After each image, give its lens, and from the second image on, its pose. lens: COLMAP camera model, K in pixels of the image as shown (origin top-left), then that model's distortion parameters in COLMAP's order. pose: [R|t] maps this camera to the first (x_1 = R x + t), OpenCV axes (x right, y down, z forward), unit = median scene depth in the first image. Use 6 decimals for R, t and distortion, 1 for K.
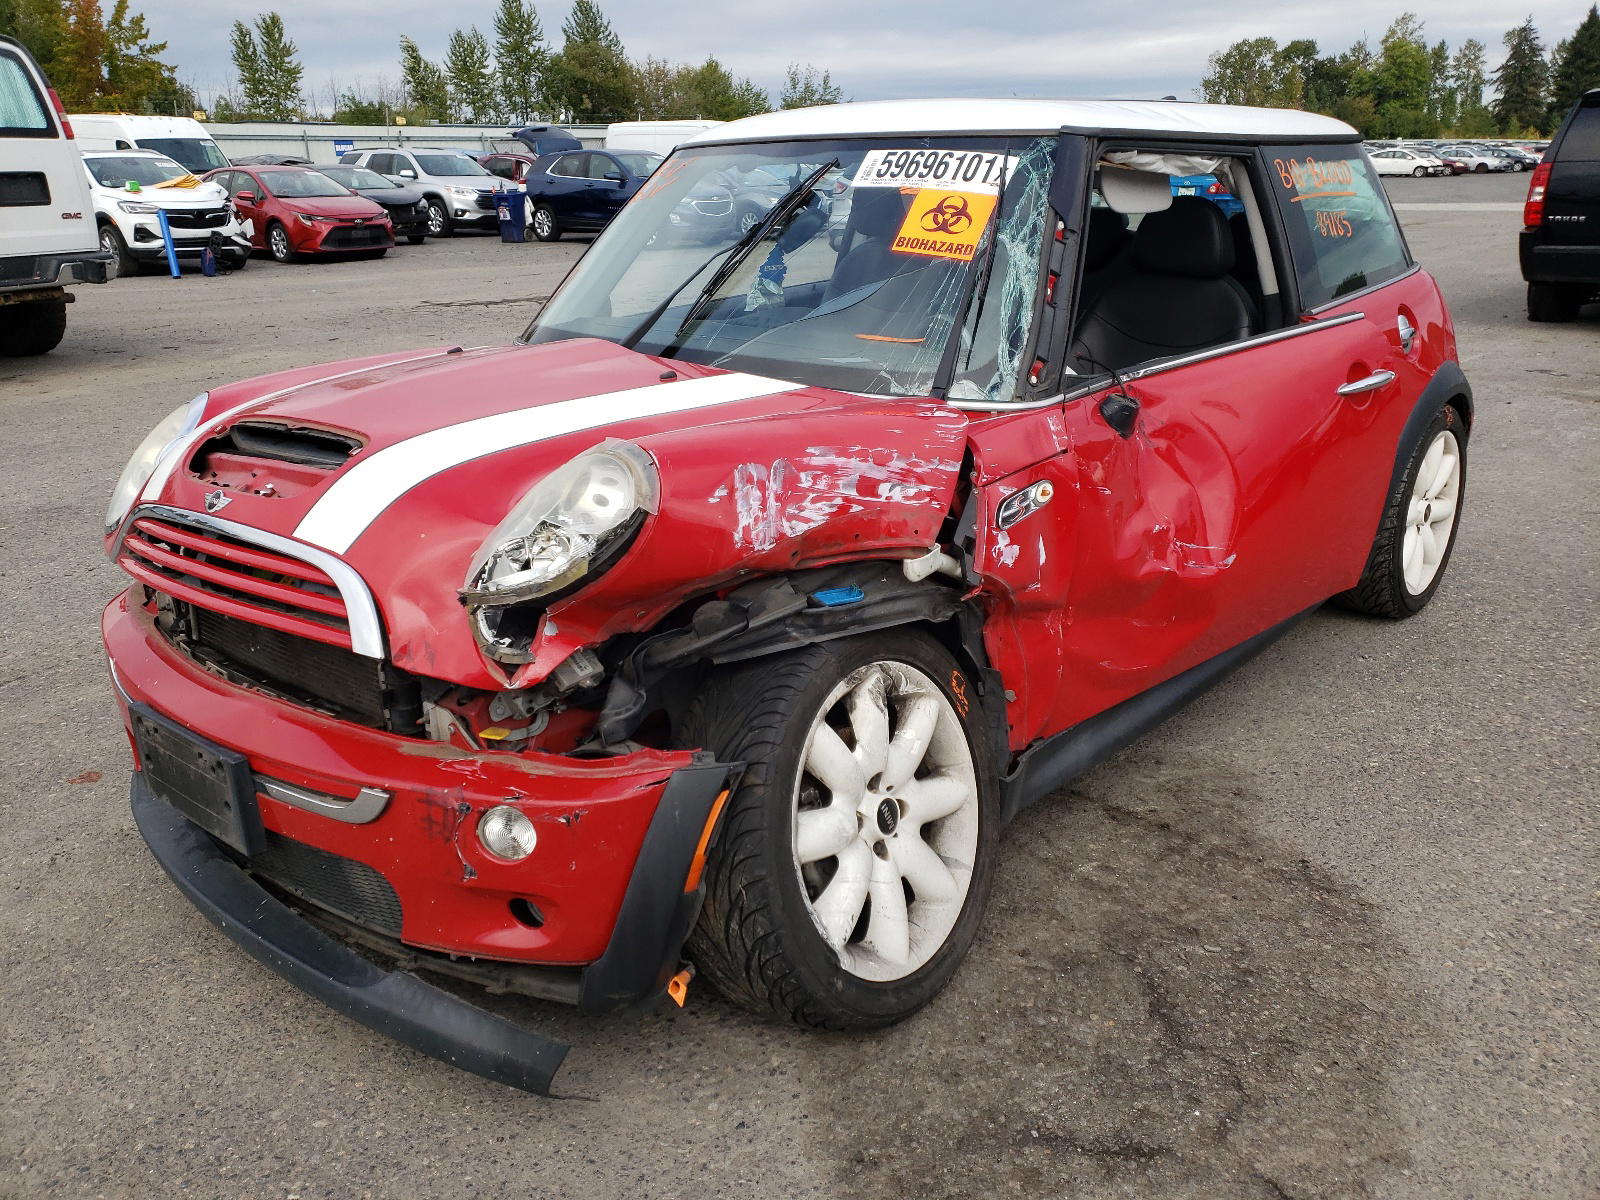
lens RADIAL K [[1214.7, 0, 795.6], [0, 1214.7, 603.7], [0, 0, 1]] dist [0.051715, -0.044461]
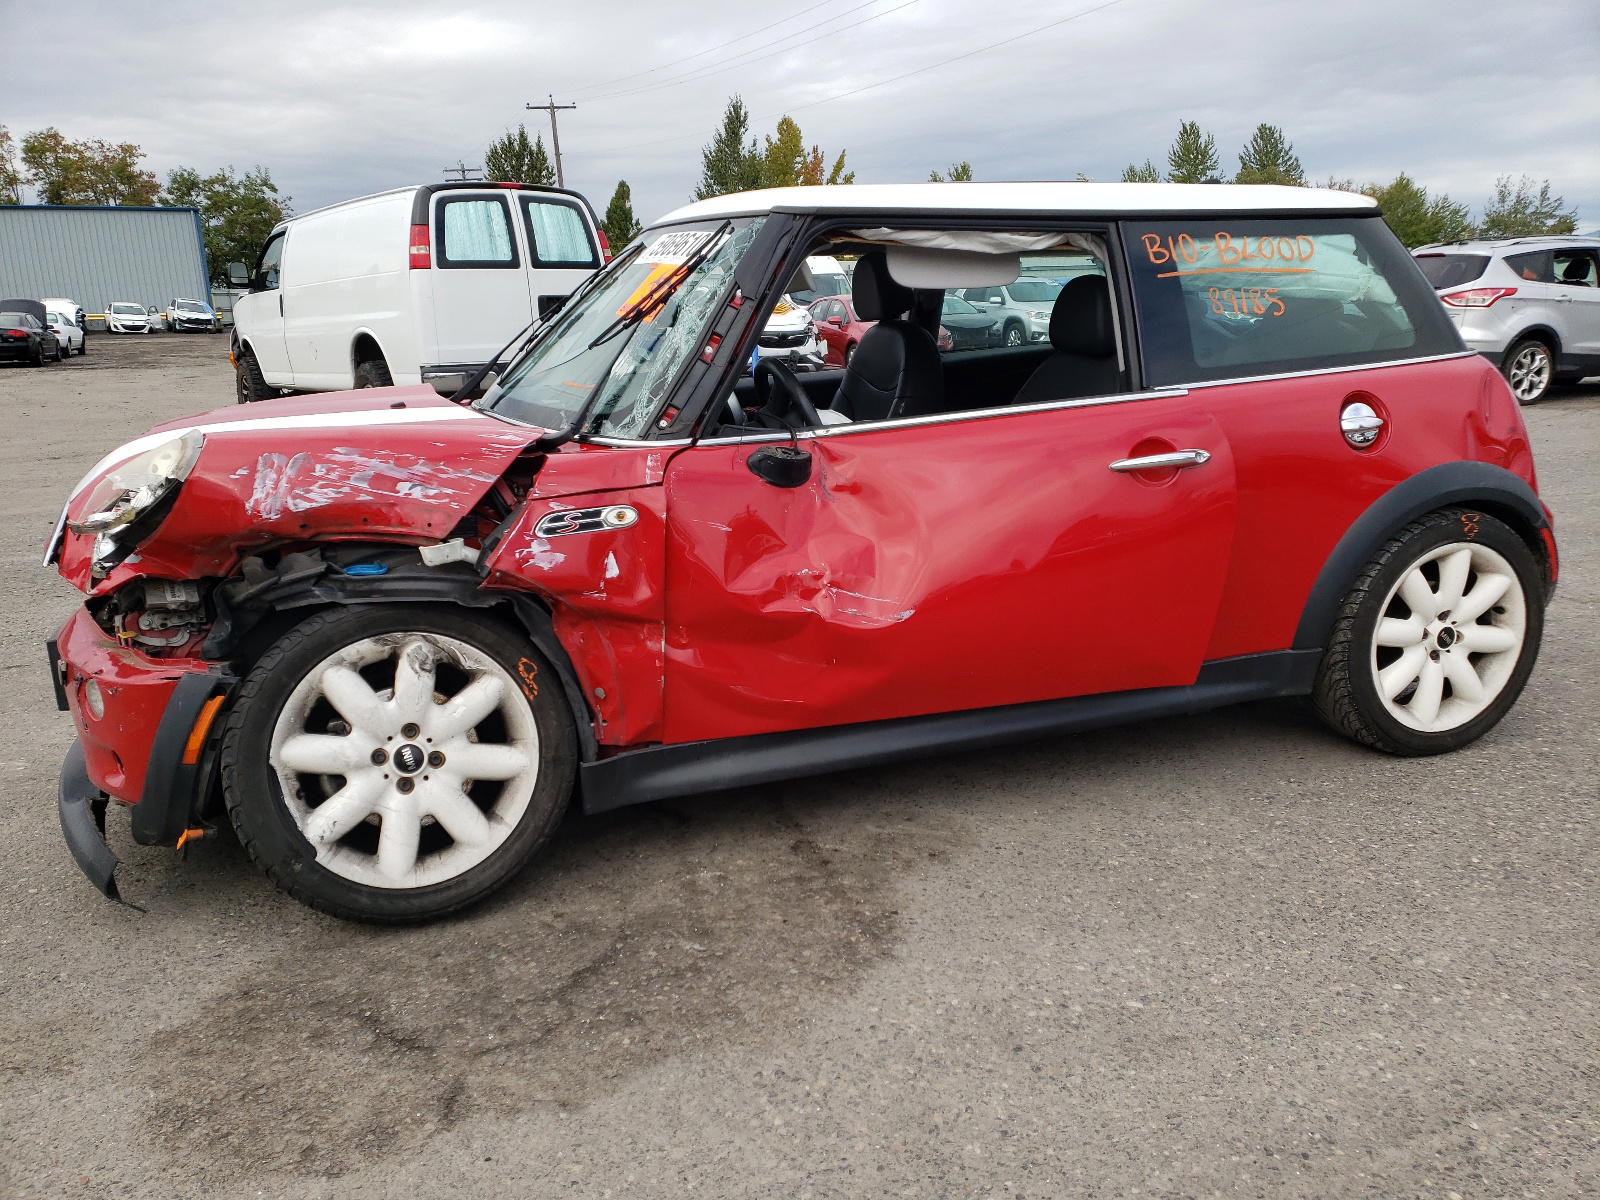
lens RADIAL K [[1214.7, 0, 799.2], [0, 1214.7, 642.3], [0, 0, 1]] dist [0.051715, -0.044461]
pose [[0.885637, 0.115265, -0.449845, 1.000020], [-0.144611, 0.988994, -0.031291, 0.043275], [0.441288, 0.092766, 0.892558, 0.072335]]
